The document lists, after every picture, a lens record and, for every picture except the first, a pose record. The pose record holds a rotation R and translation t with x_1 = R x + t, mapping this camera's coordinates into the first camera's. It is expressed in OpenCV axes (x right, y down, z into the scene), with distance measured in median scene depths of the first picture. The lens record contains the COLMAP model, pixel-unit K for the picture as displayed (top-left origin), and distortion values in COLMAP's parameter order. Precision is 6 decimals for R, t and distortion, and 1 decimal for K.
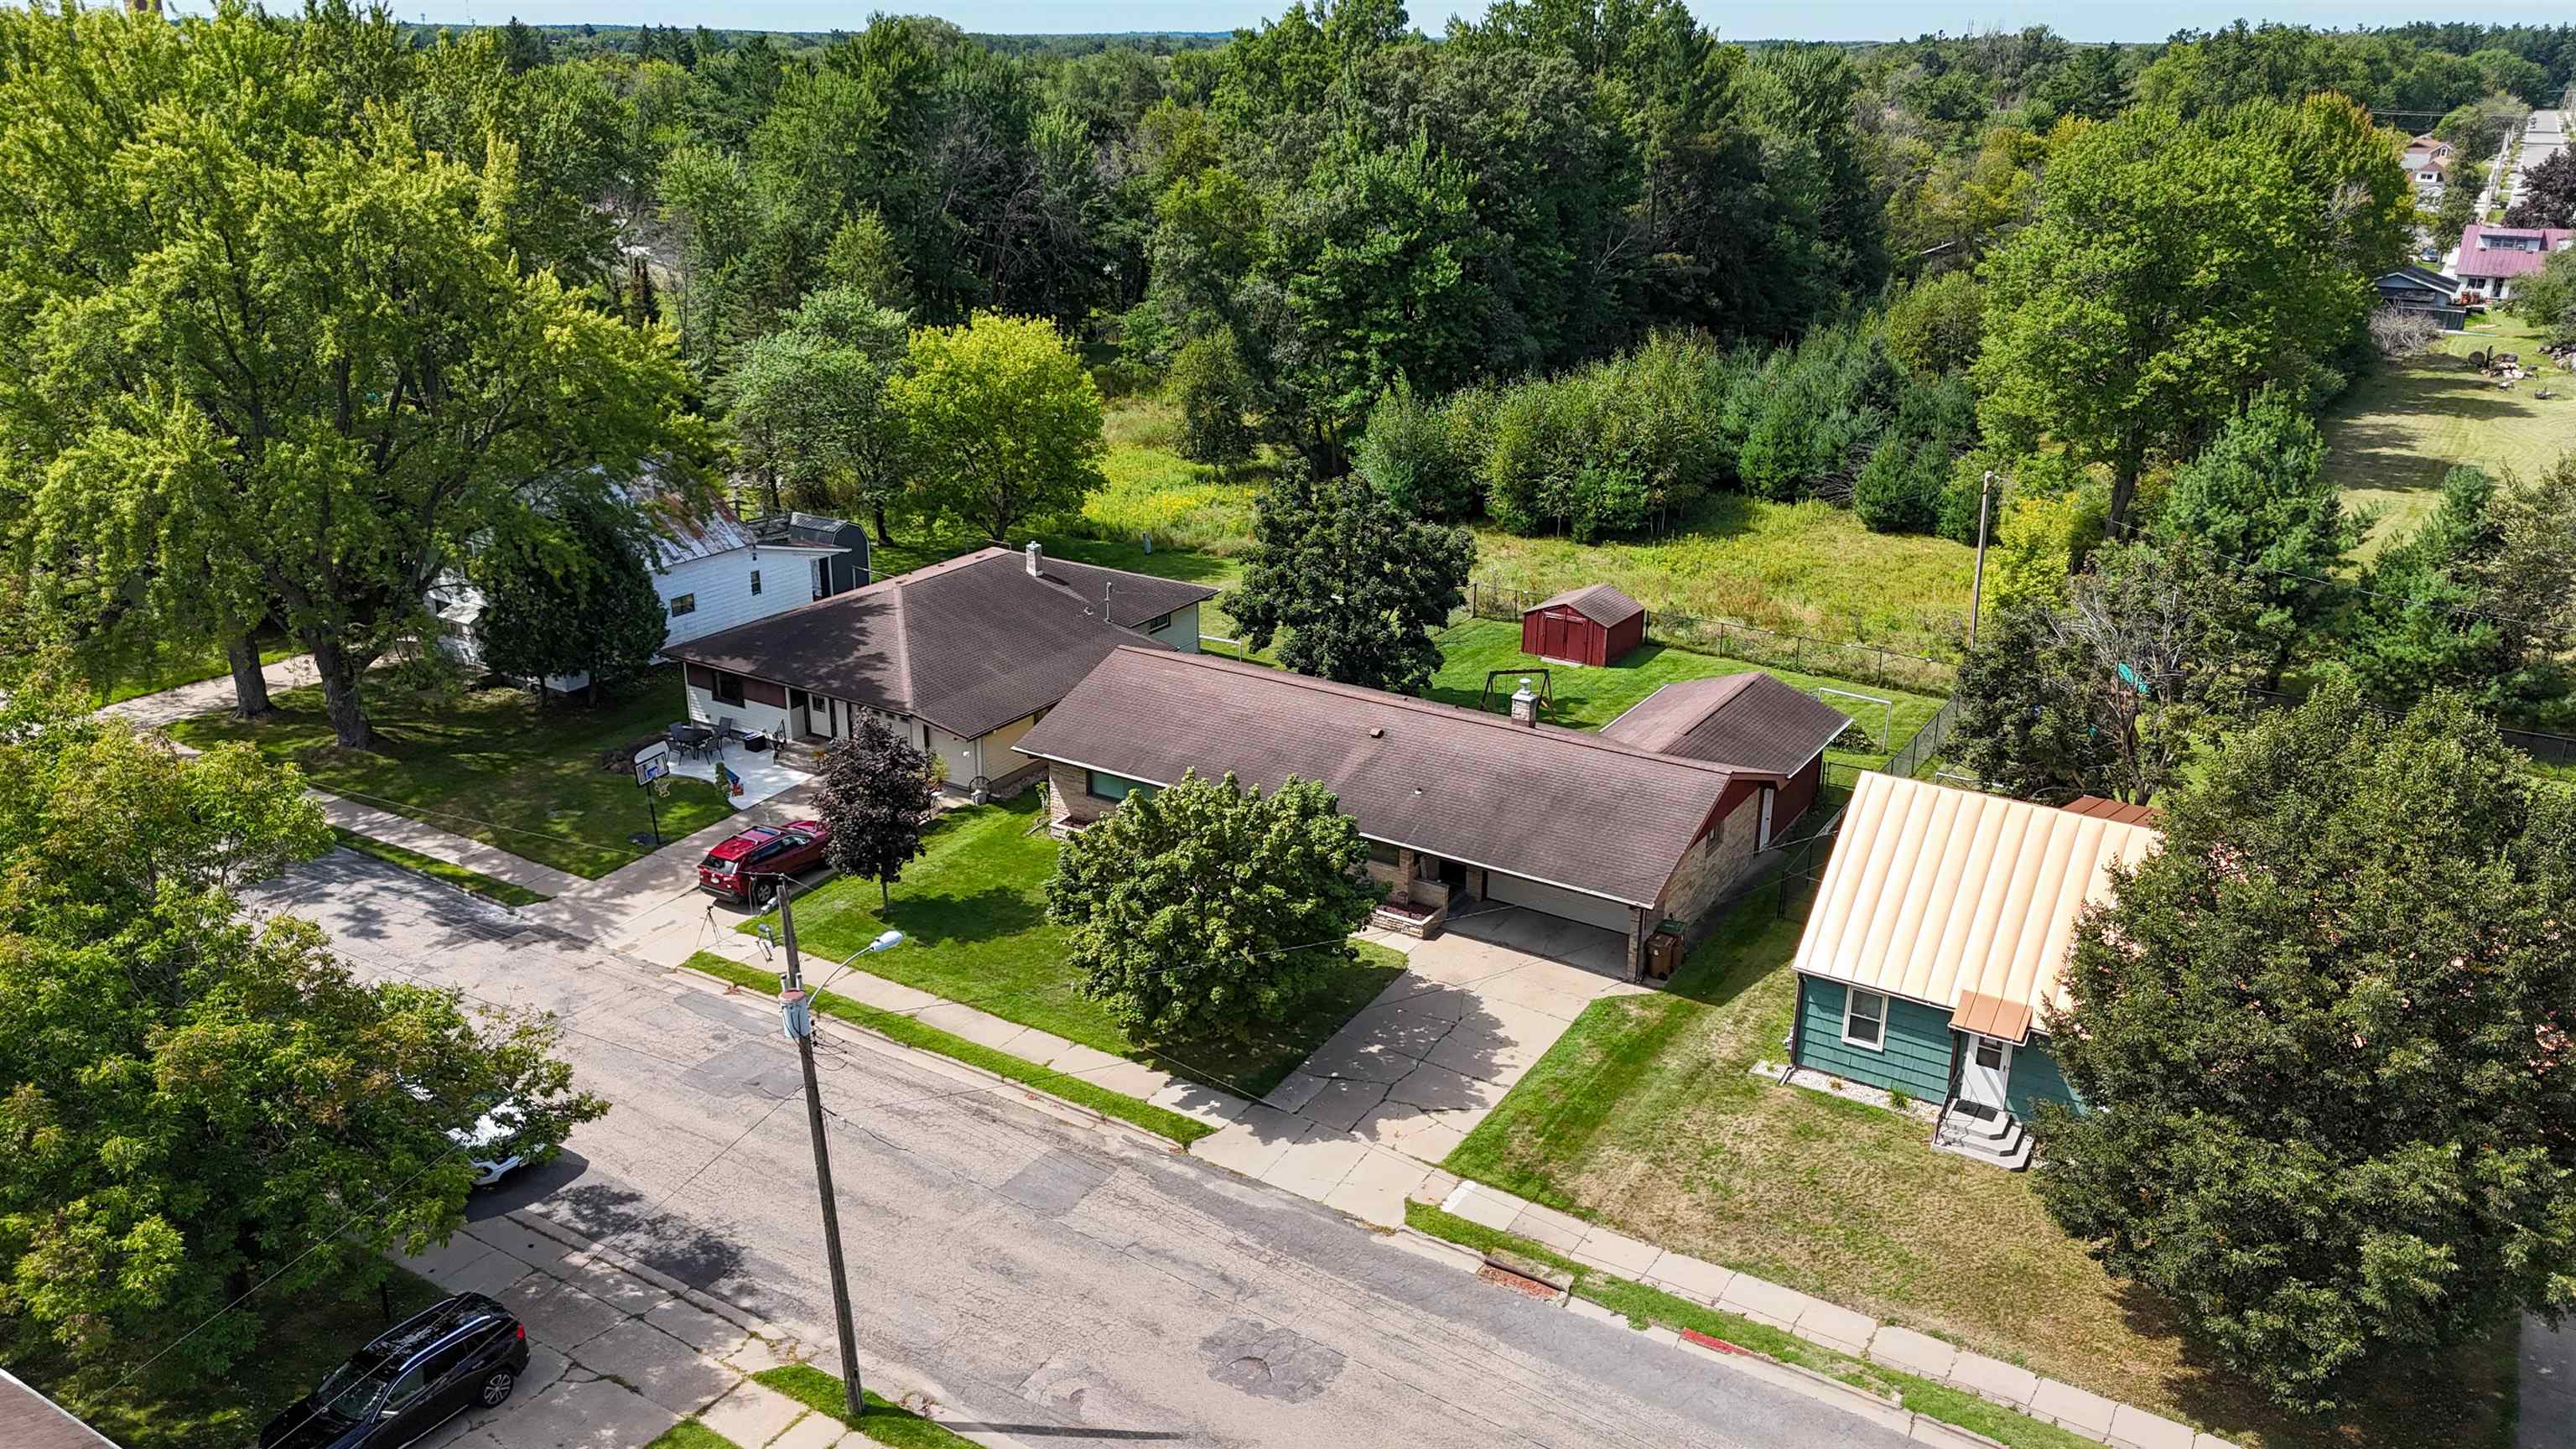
lens RADIAL K [[1871.4, 0, 1301.7], [0, 1871.4, 729.6], [0, 0, 1]] dist [0.104104, -0.133488]
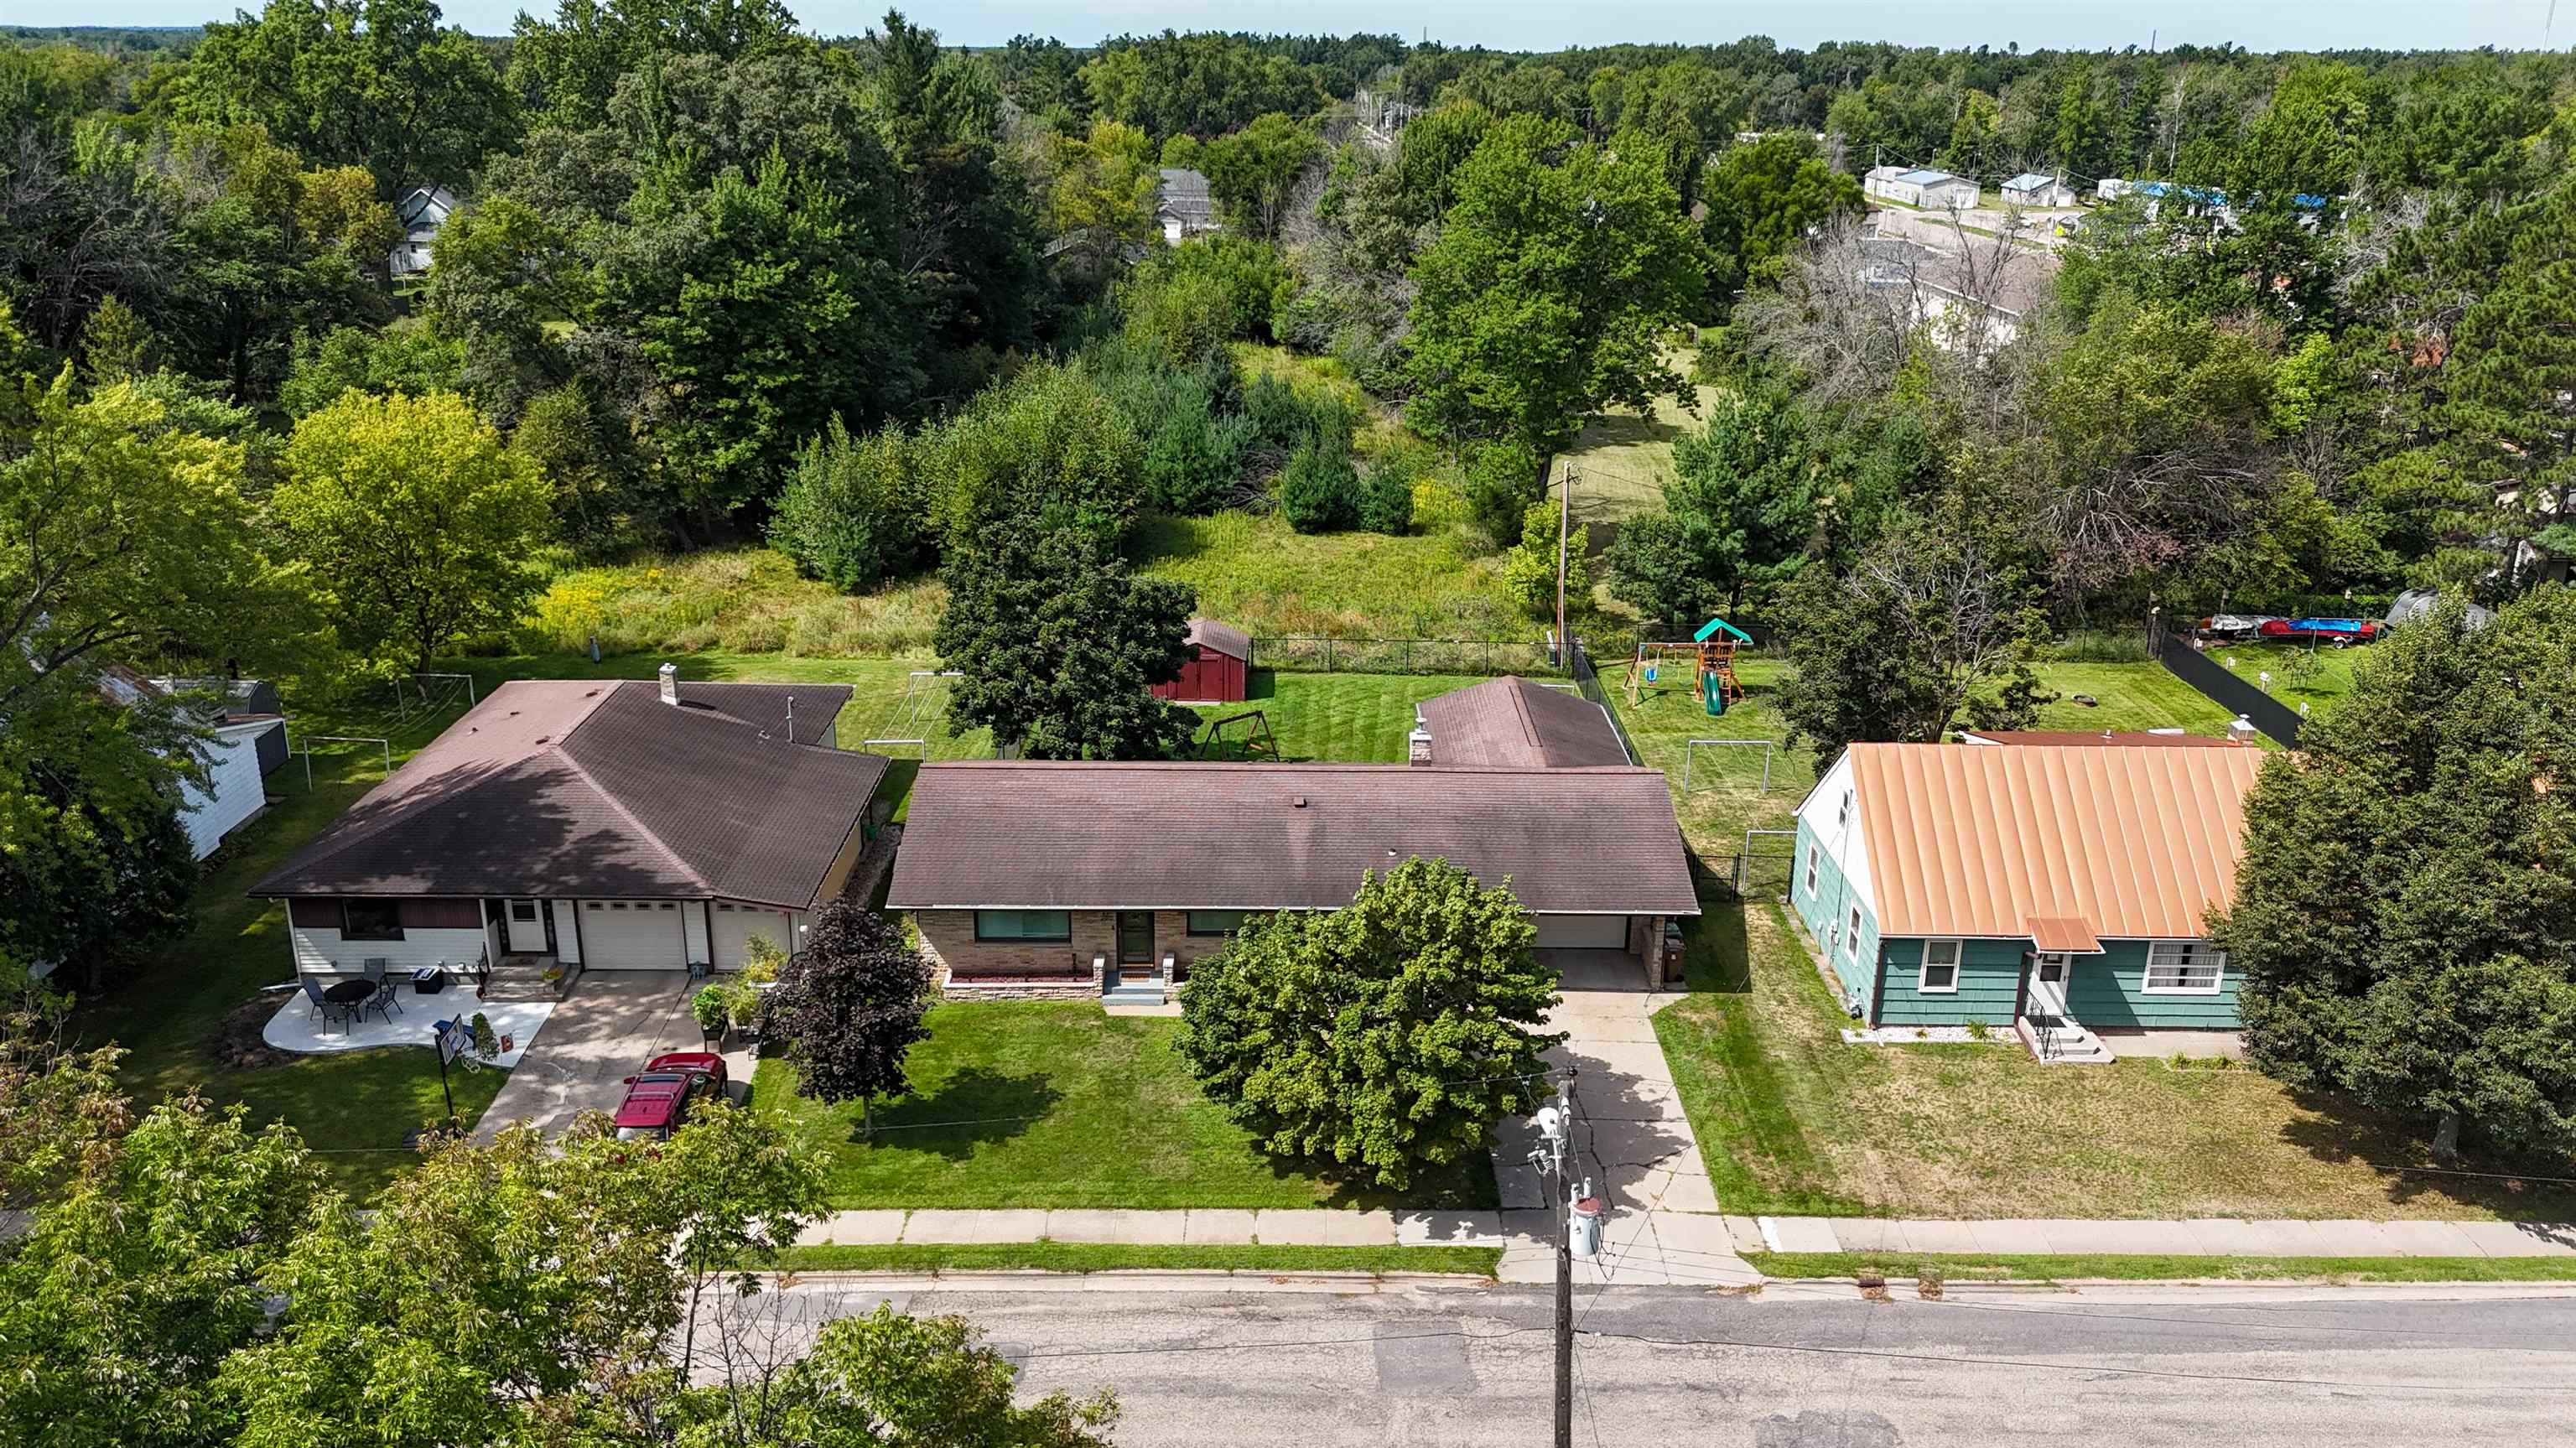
lens RADIAL K [[1924.1, 0, 1285.2], [0, 1924.1, 772.1], [0, 0, 1]] dist [0.105074, -0.142082]
pose [[0.846342, -0.184800, 0.499555, -0.456245], [0.179489, 0.981979, 0.059174, -0.073376], [-0.501487, 0.039583, 0.864259, 0.182237]]
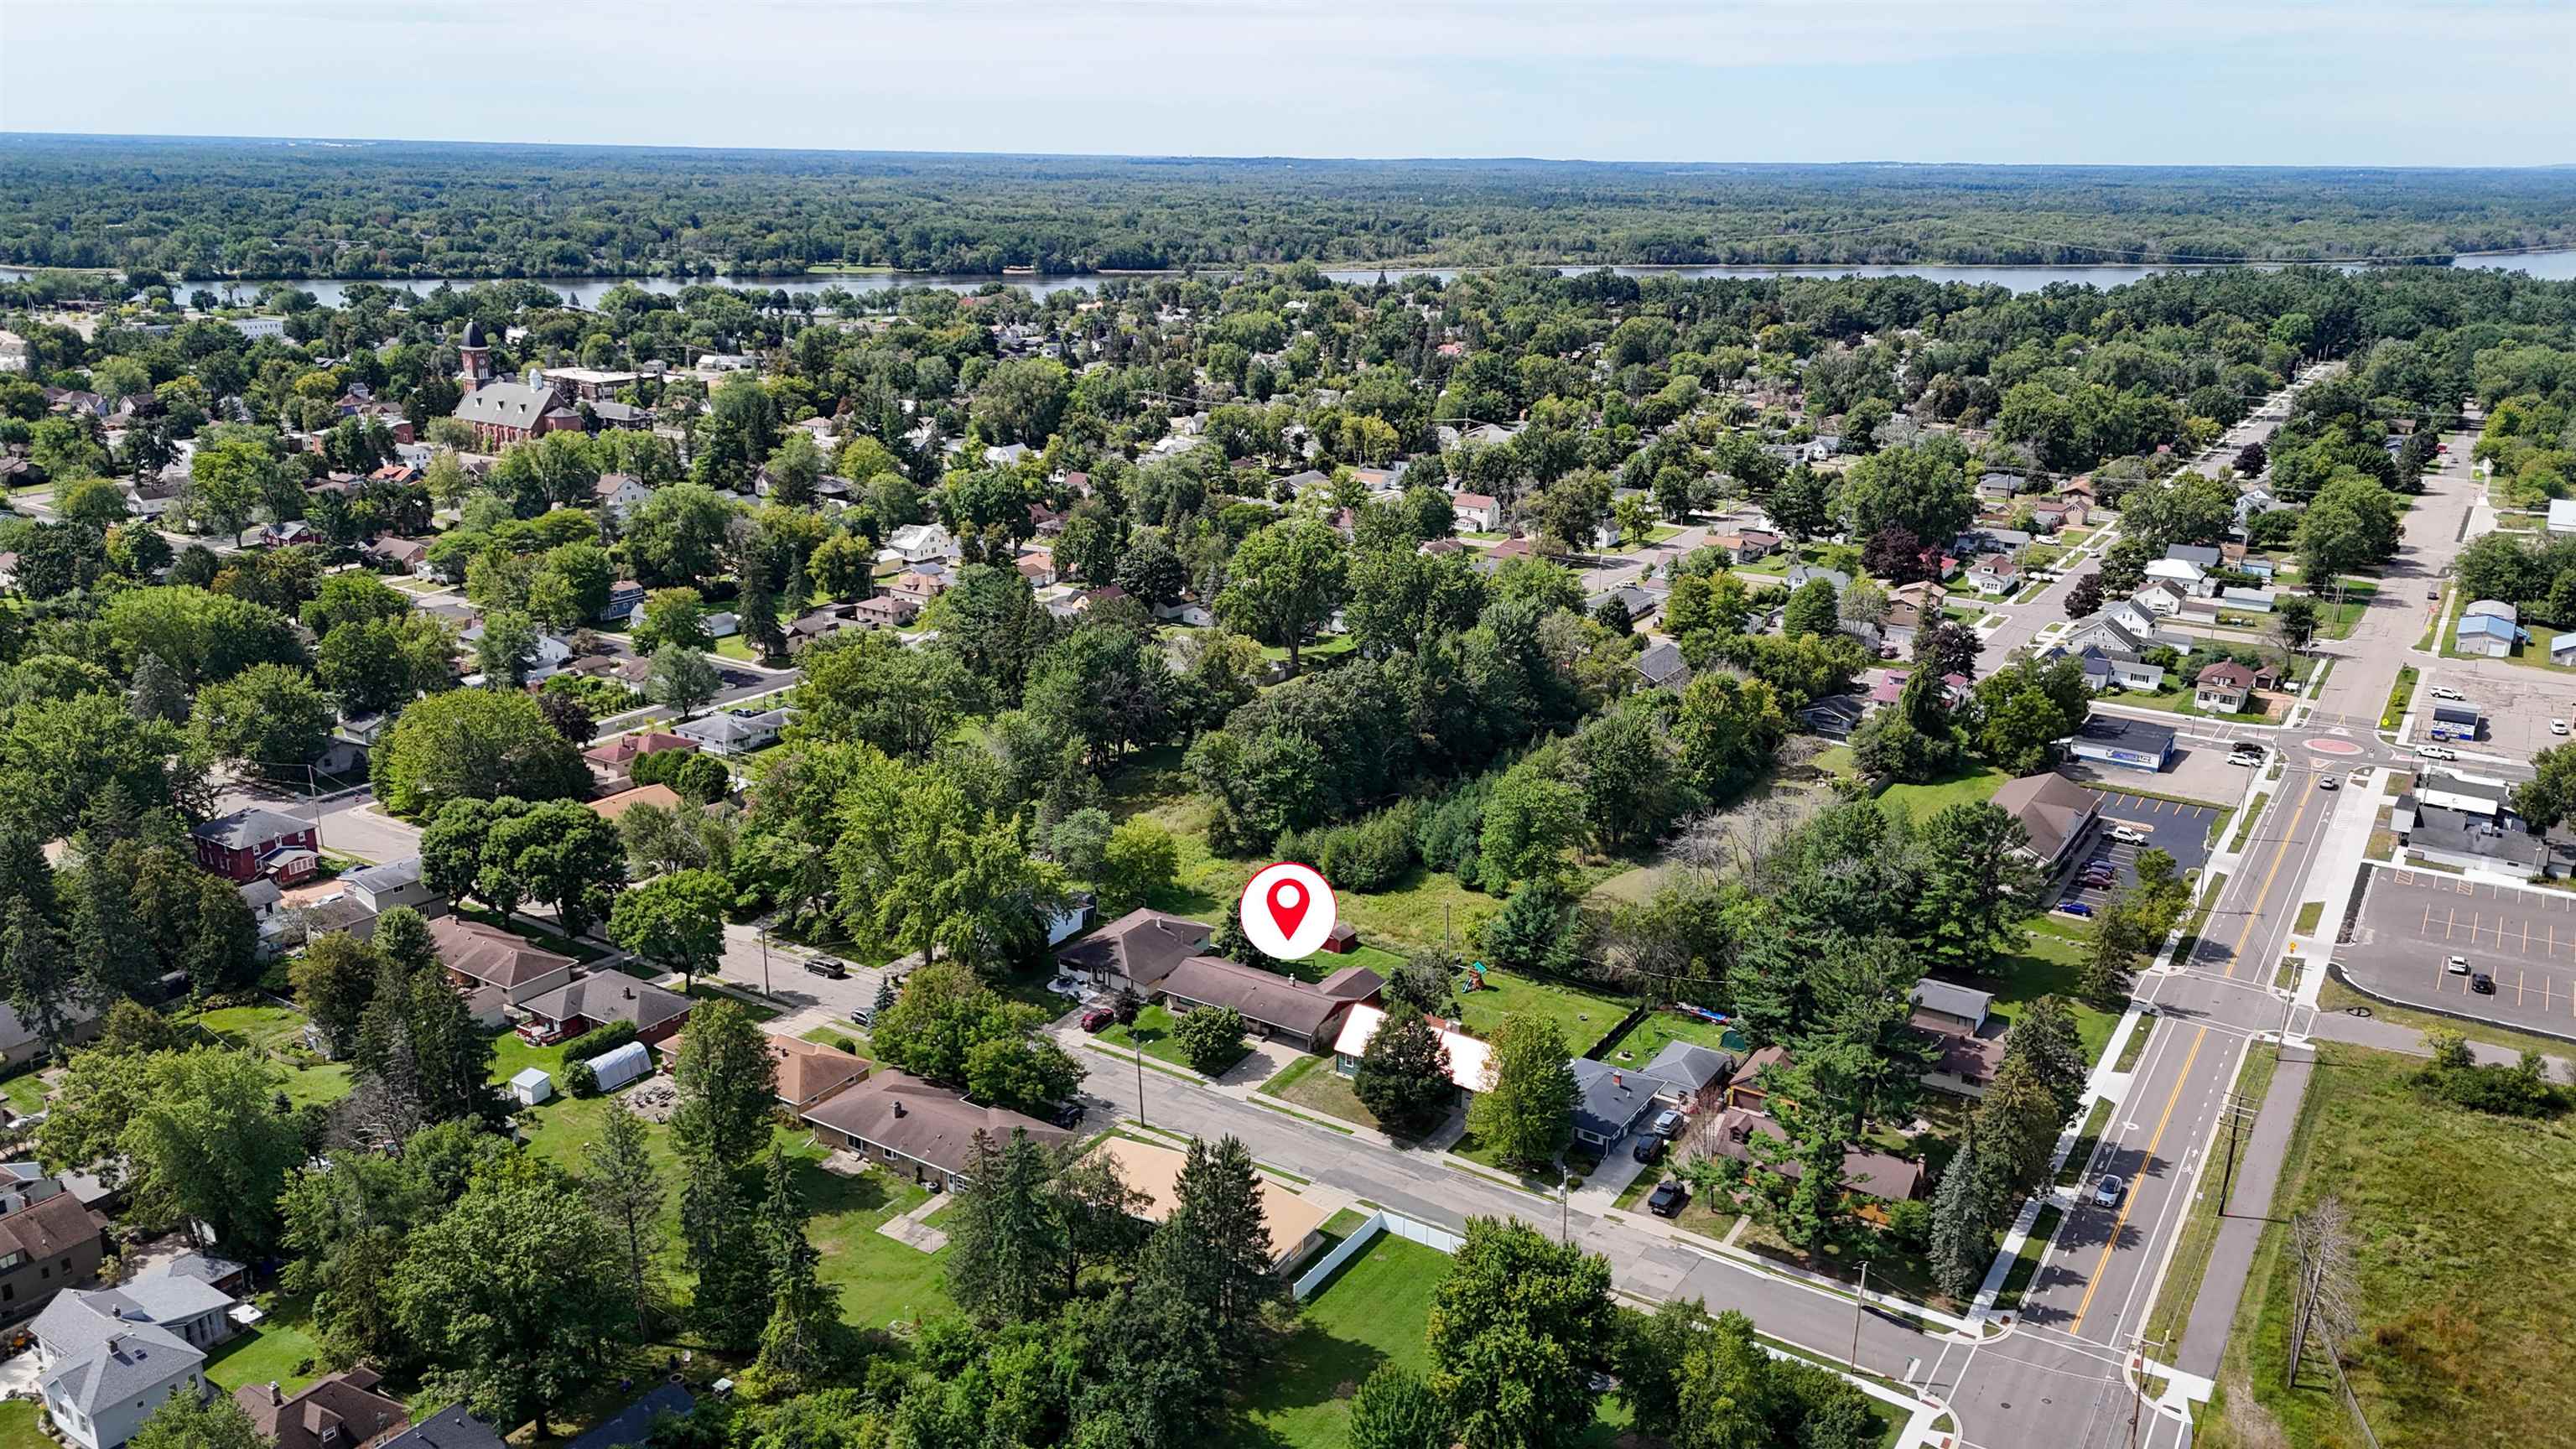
lens RADIAL K [[1871.4, 0, 1301.7], [0, 1871.4, 729.6], [0, 0, 1]] dist [0.104104, -0.133488]
pose [[0.999805, 0.007138, -0.018433, 0.214620], [-0.008042, 0.998746, -0.049414, -0.352030], [0.018057, 0.049553, 0.998608, -2.993488]]
